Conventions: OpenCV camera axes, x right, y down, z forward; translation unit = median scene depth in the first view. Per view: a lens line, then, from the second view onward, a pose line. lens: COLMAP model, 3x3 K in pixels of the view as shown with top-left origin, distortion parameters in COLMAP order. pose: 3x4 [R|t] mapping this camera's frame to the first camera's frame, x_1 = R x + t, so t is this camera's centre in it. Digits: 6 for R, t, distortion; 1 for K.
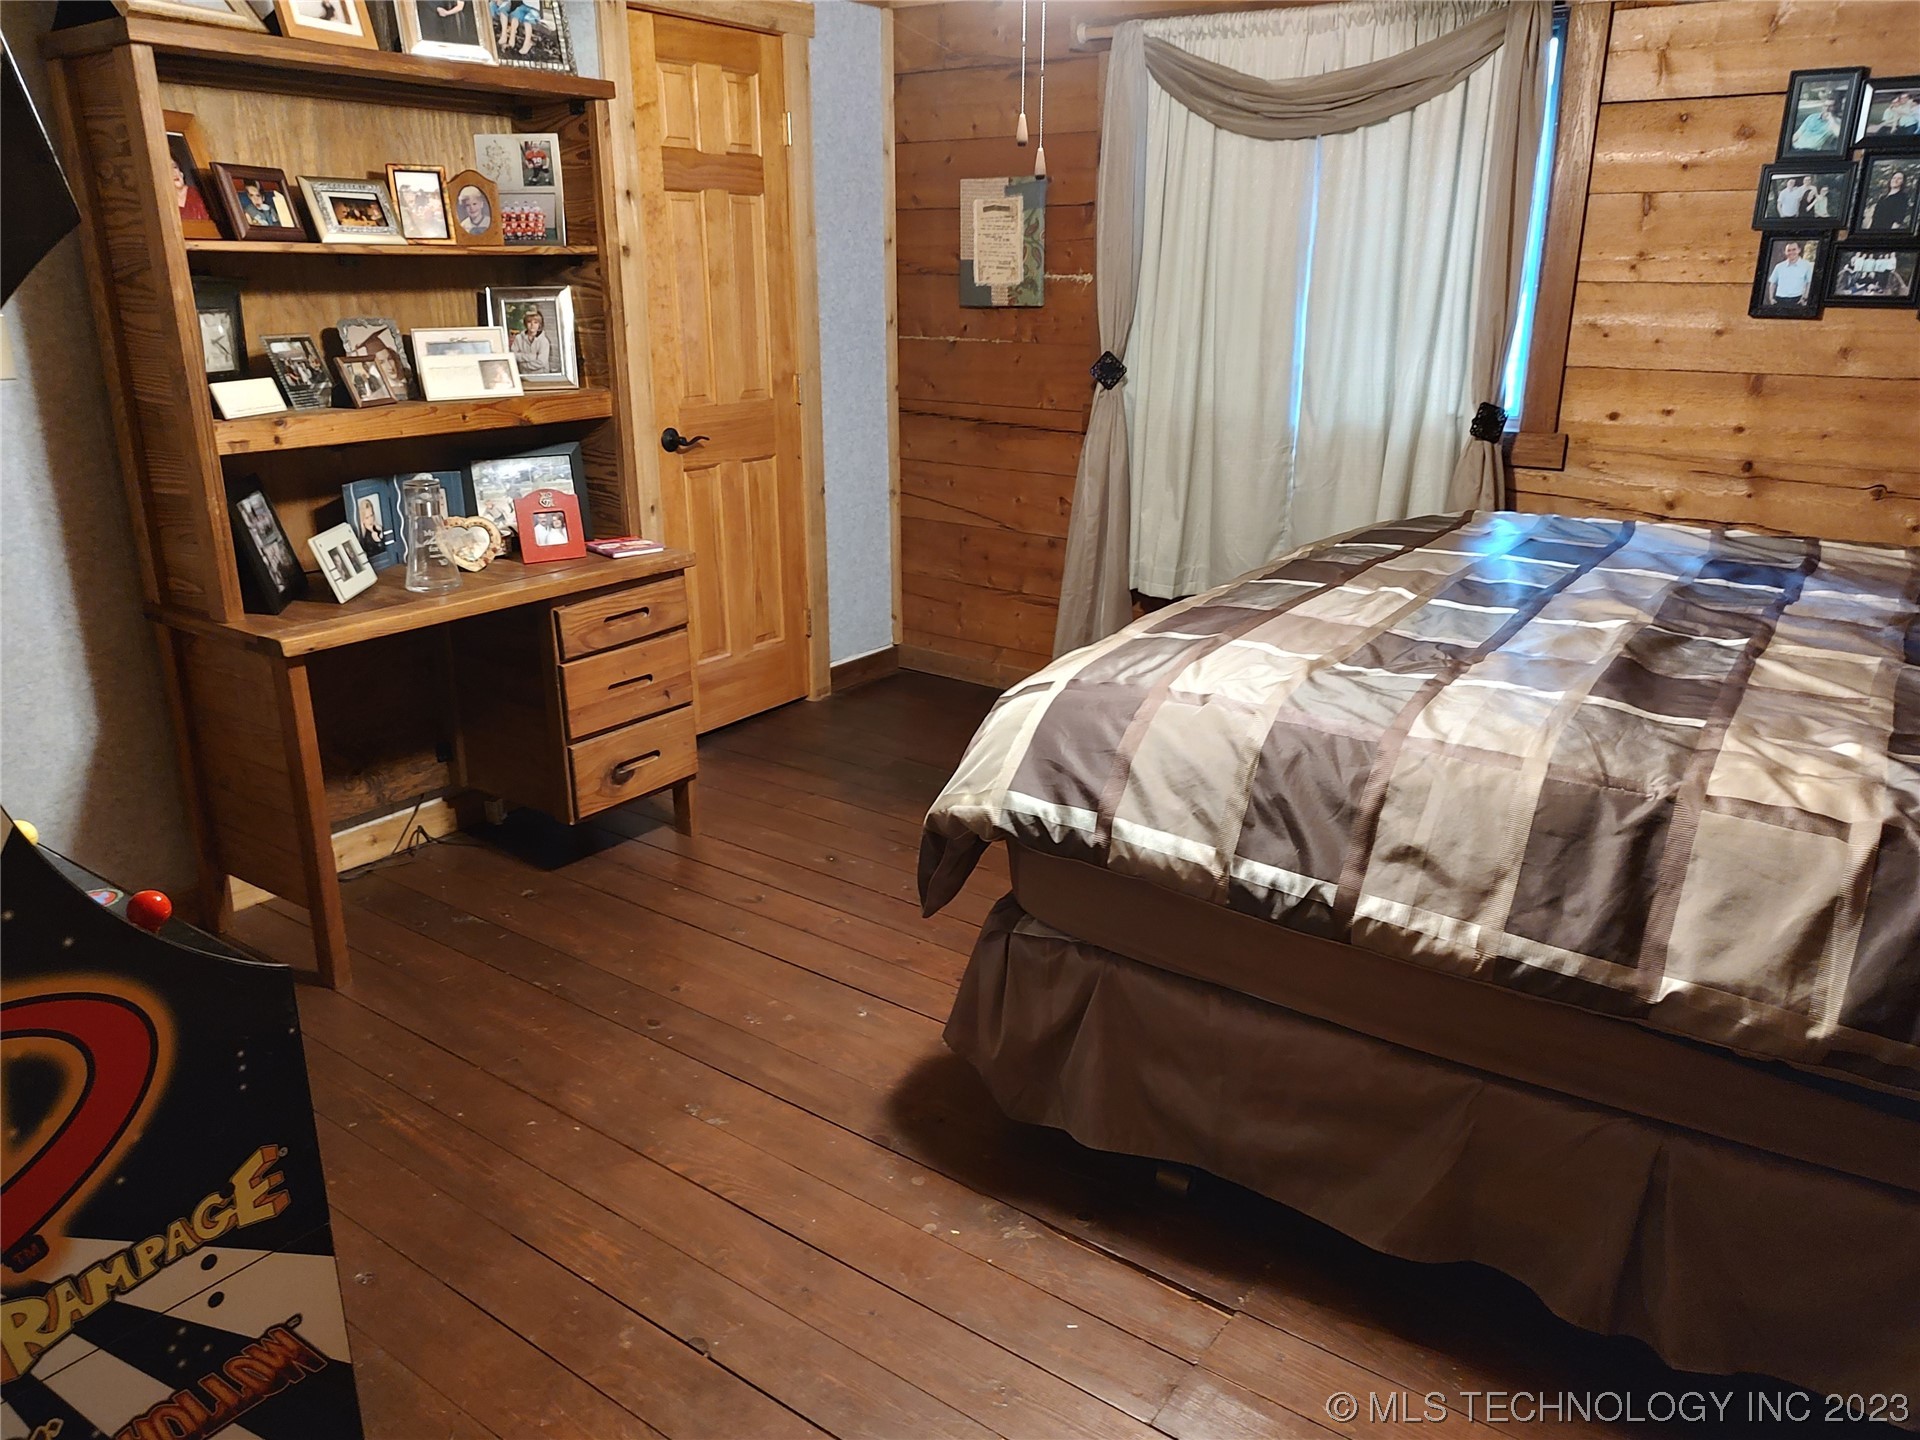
lens RADIAL K [[1384.0, 0, 962.7], [0, 1384.0, 729.1], [0, 0, 1]] dist [0.019119, -0.016451]
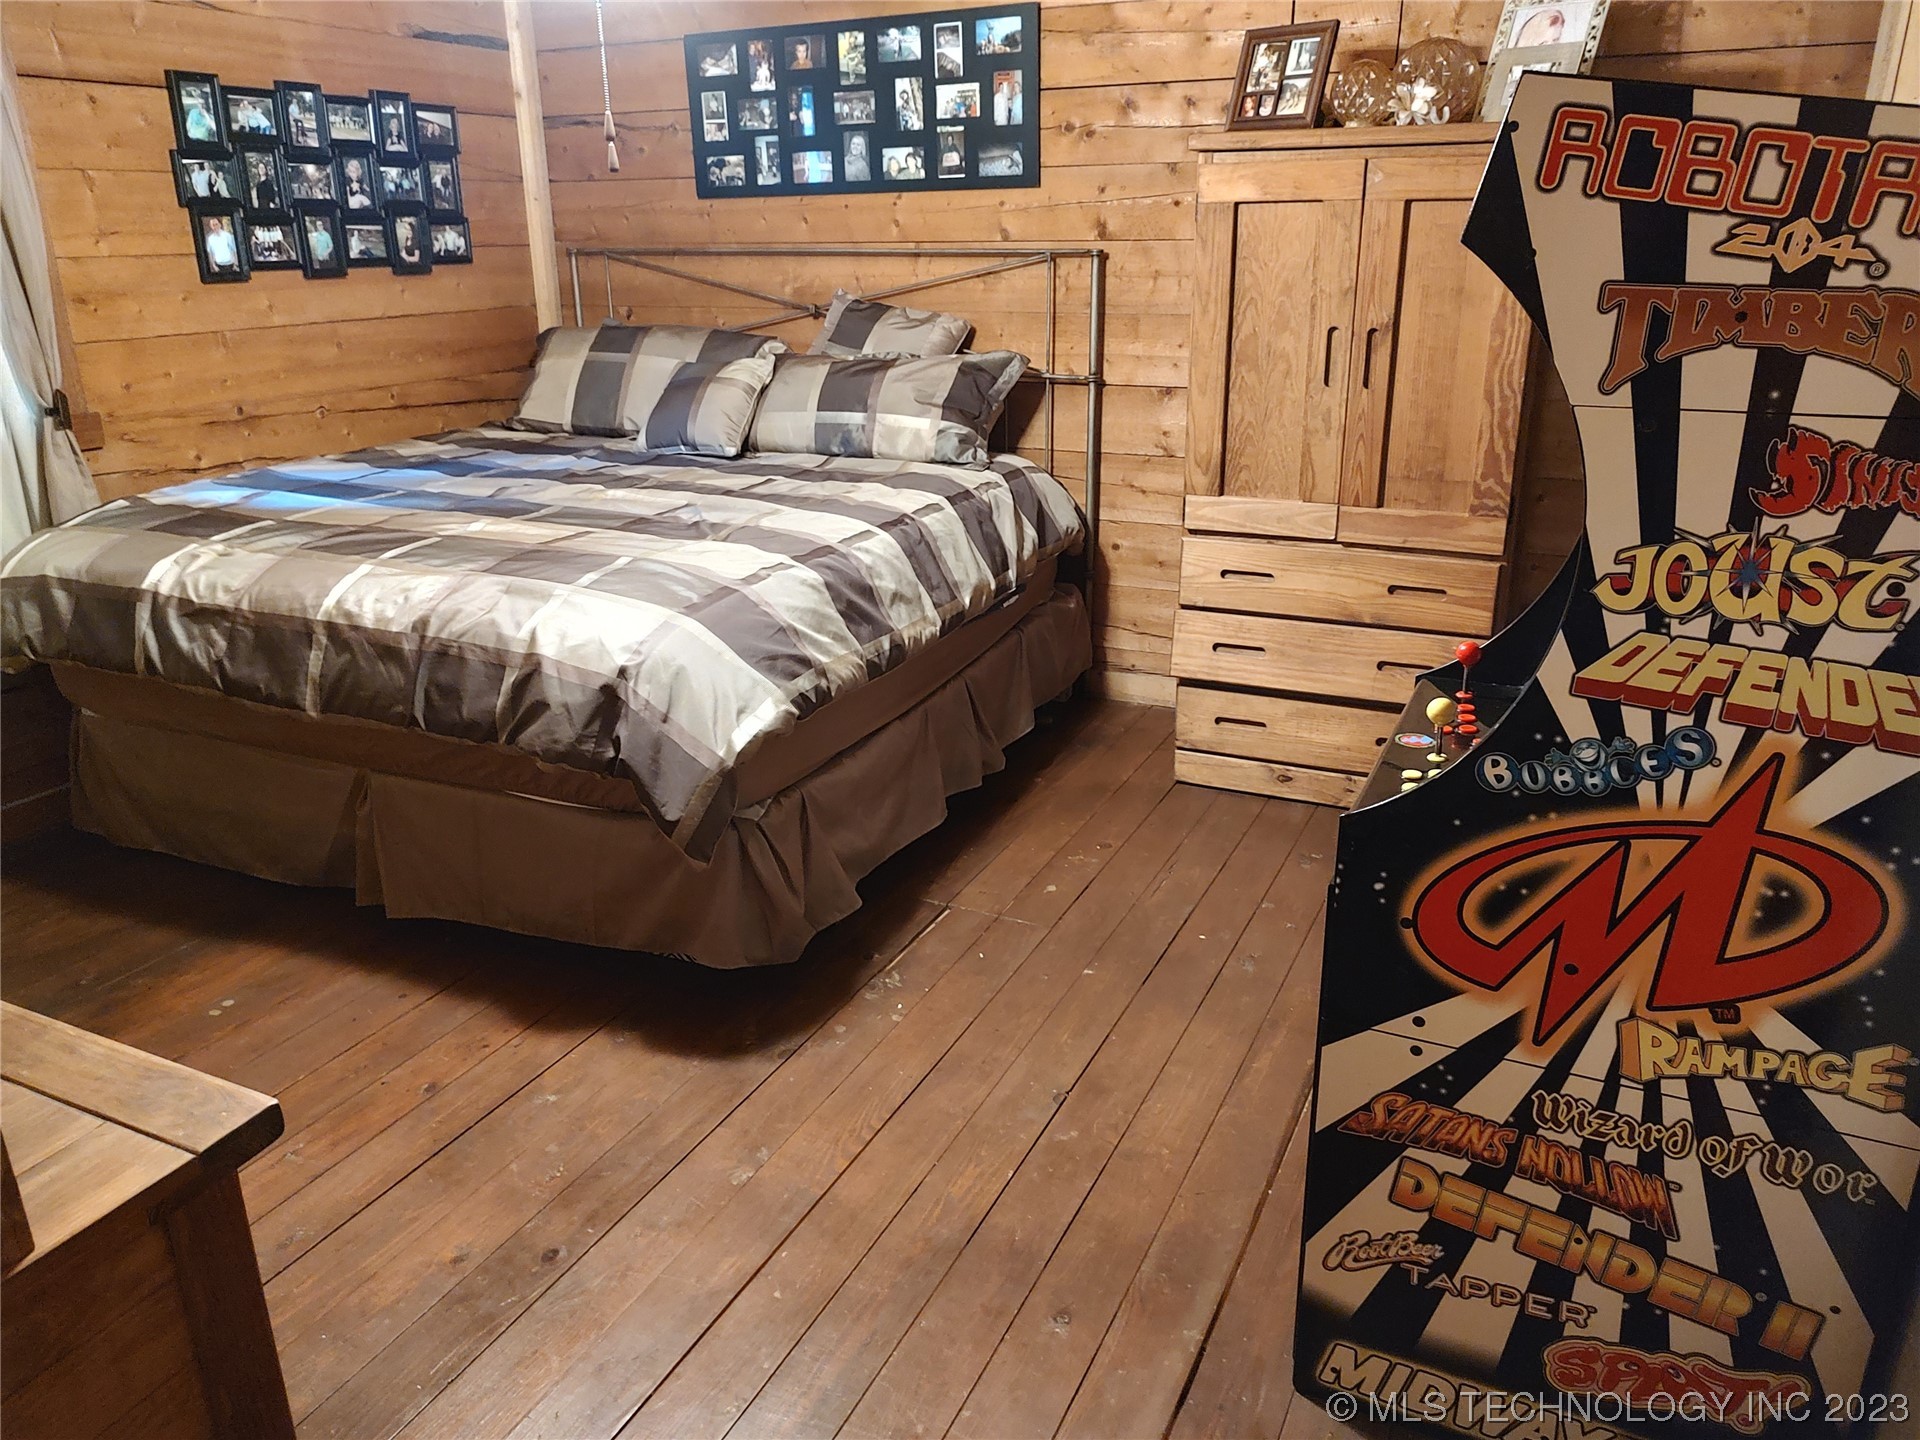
lens RADIAL K [[1384.0, 0, 965.3], [0, 1384.0, 713.4], [0, 0, 1]] dist [0.019119, -0.016451]
pose [[-0.181277, -0.334335, 0.924856, -0.765886], [0.314034, 0.871522, 0.376607, -0.232377], [-0.931945, 0.358706, -0.052995, 0.631529]]
